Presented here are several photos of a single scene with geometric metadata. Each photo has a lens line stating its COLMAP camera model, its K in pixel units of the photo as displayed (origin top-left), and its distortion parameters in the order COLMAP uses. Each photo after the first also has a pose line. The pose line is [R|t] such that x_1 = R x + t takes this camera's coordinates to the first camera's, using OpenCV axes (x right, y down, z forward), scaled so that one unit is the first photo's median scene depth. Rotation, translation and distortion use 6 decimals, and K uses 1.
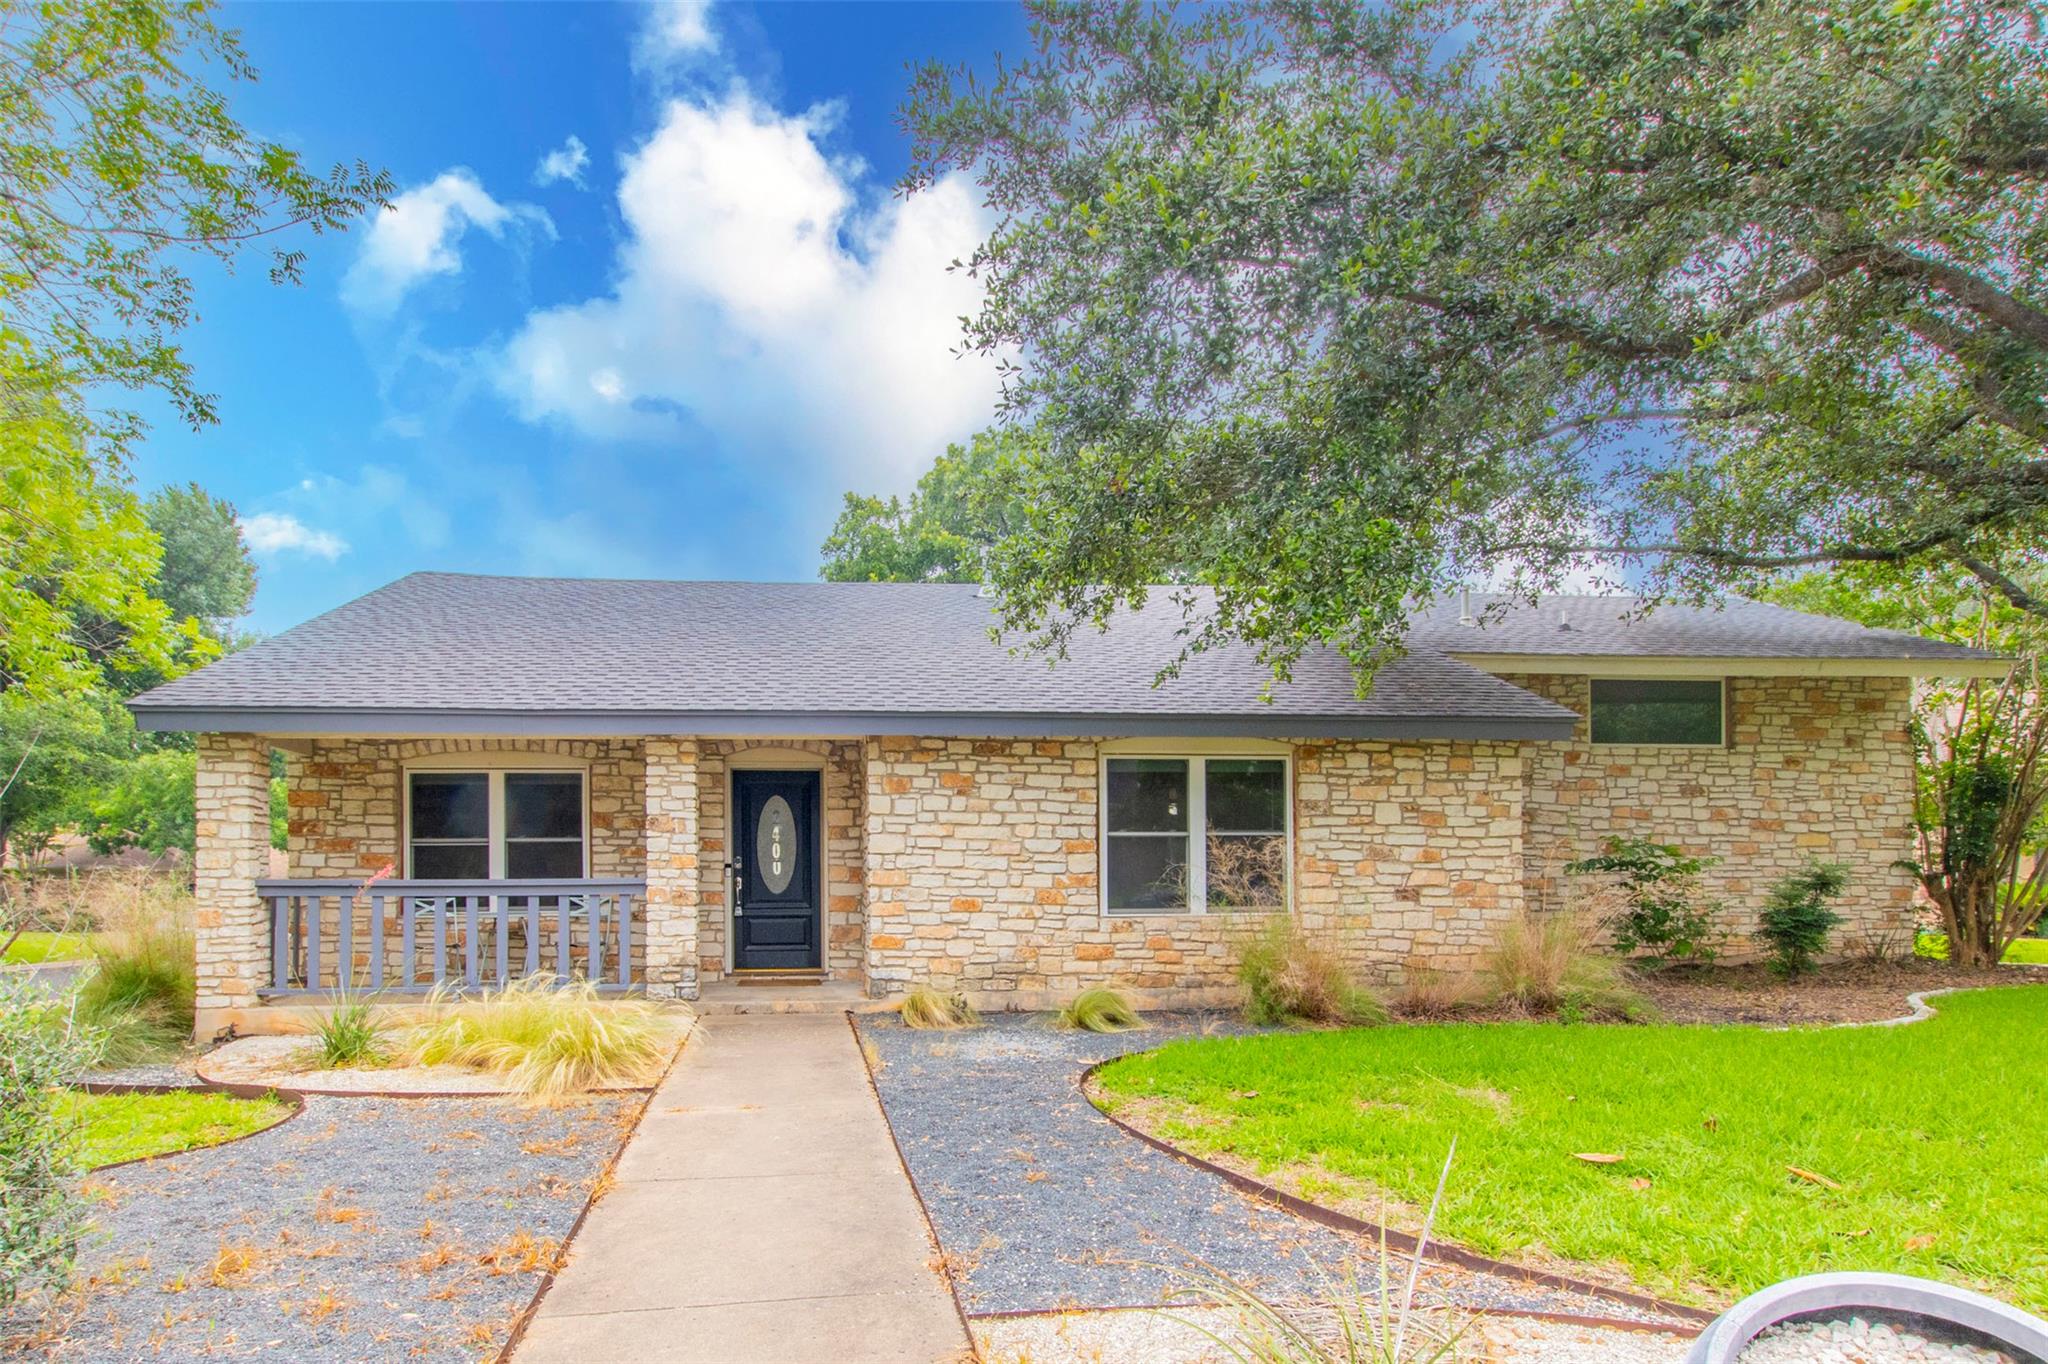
lens RADIAL K [[959.0, 0, 1016.4], [0, 959.0, 694.8], [0, 0, 1]] dist [0.001458, -0.000281]
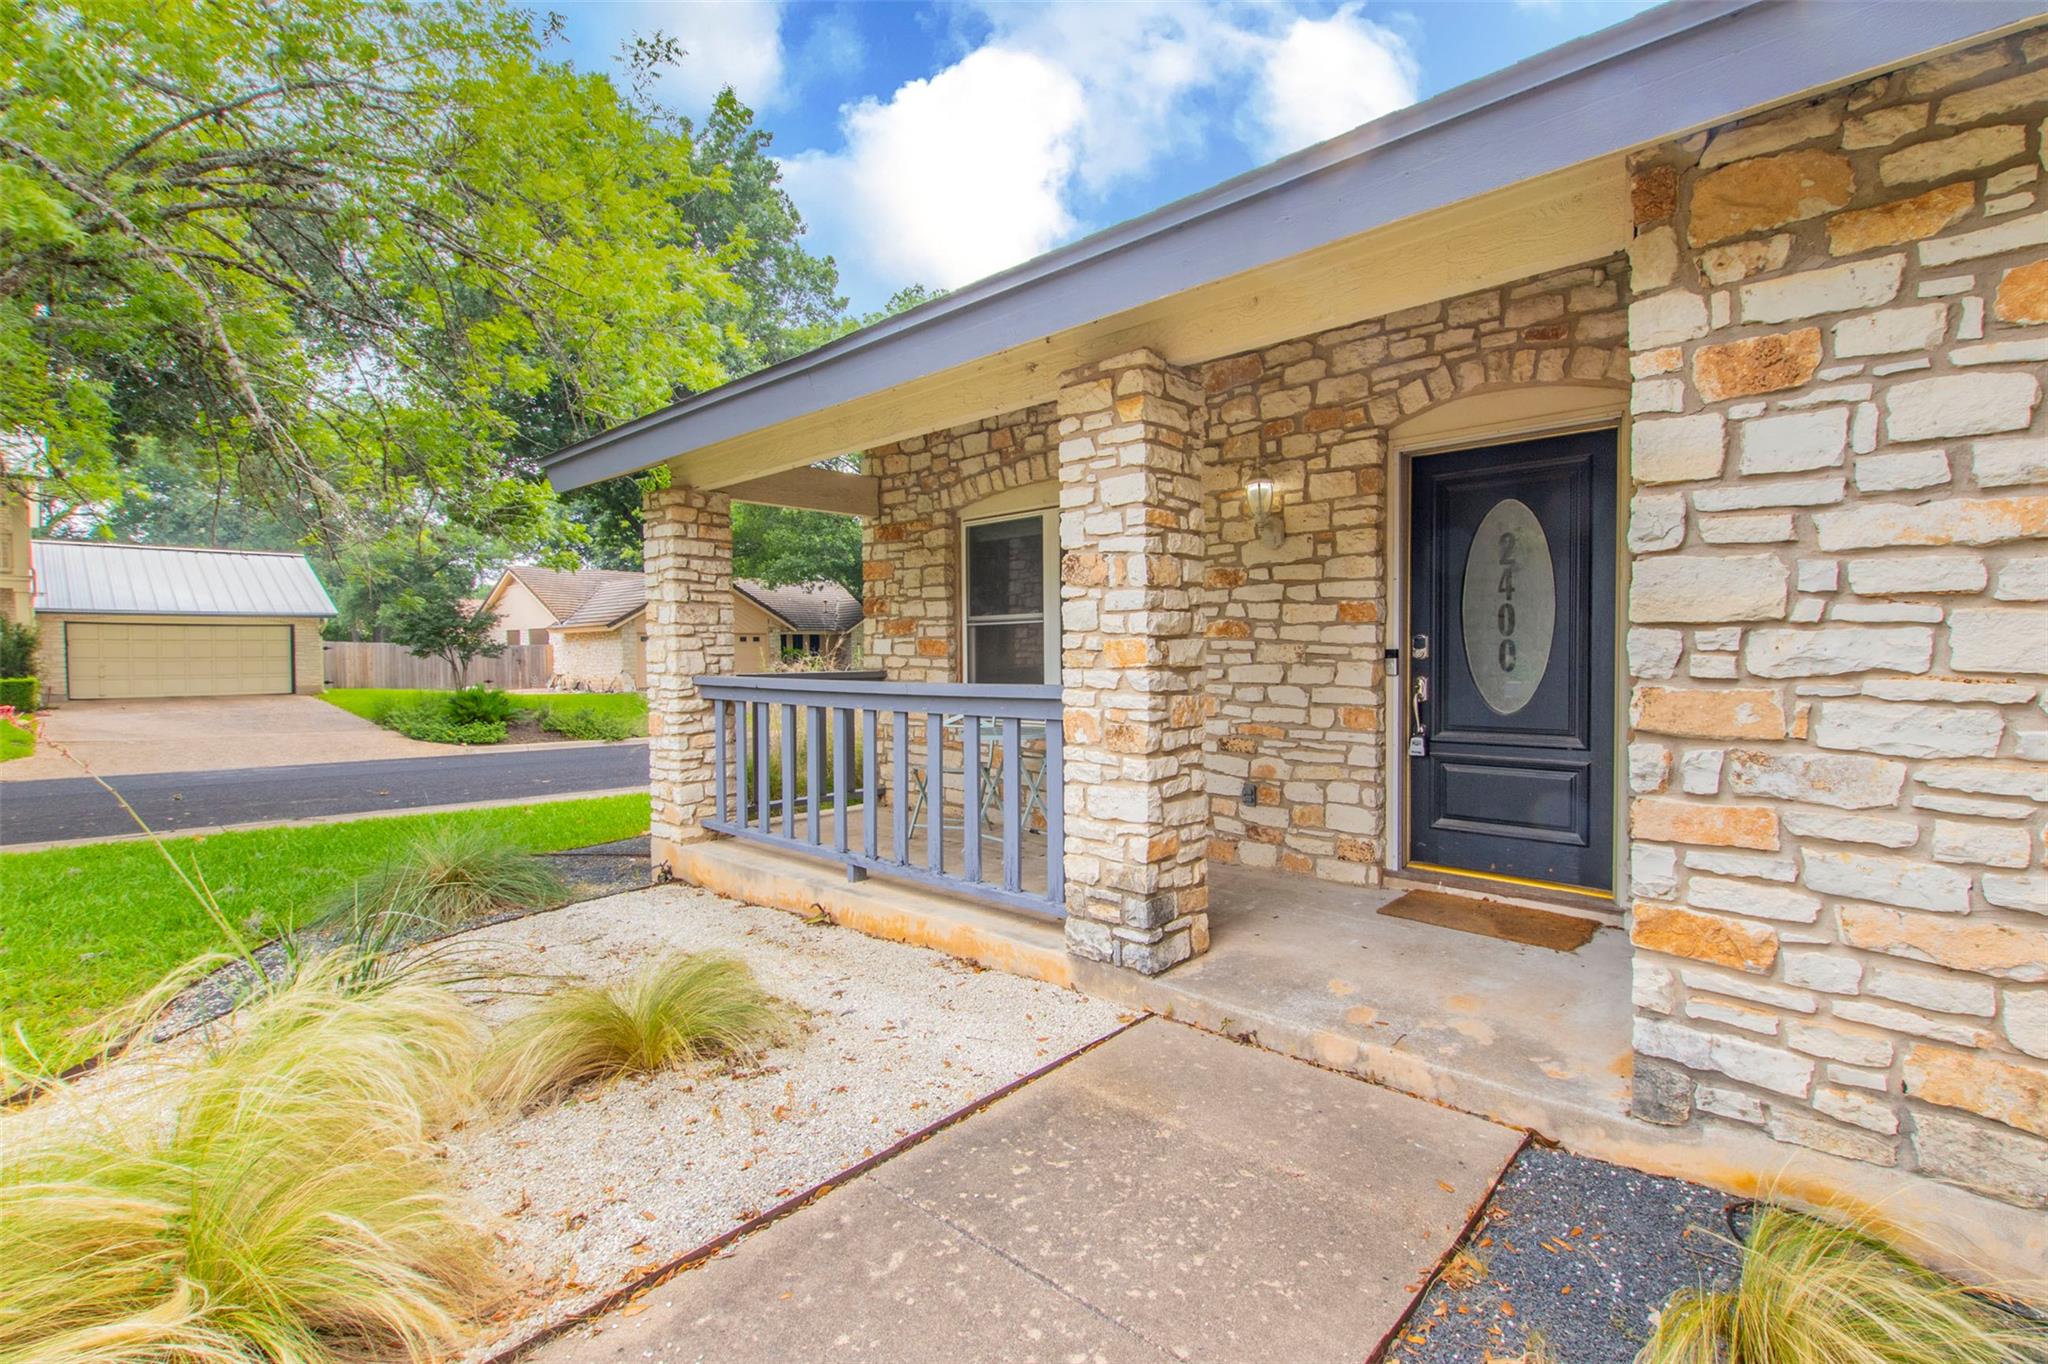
lens RADIAL K [[959.0, 0, 1016.4], [0, 959.0, 694.8], [0, 0, 1]] dist [0.001458, -0.000281]
pose [[0.606243, 0.037237, -0.794407, -0.035508], [0.149211, 0.975838, 0.159610, 0.112250], [0.781156, -0.215297, 0.586039, 0.680464]]
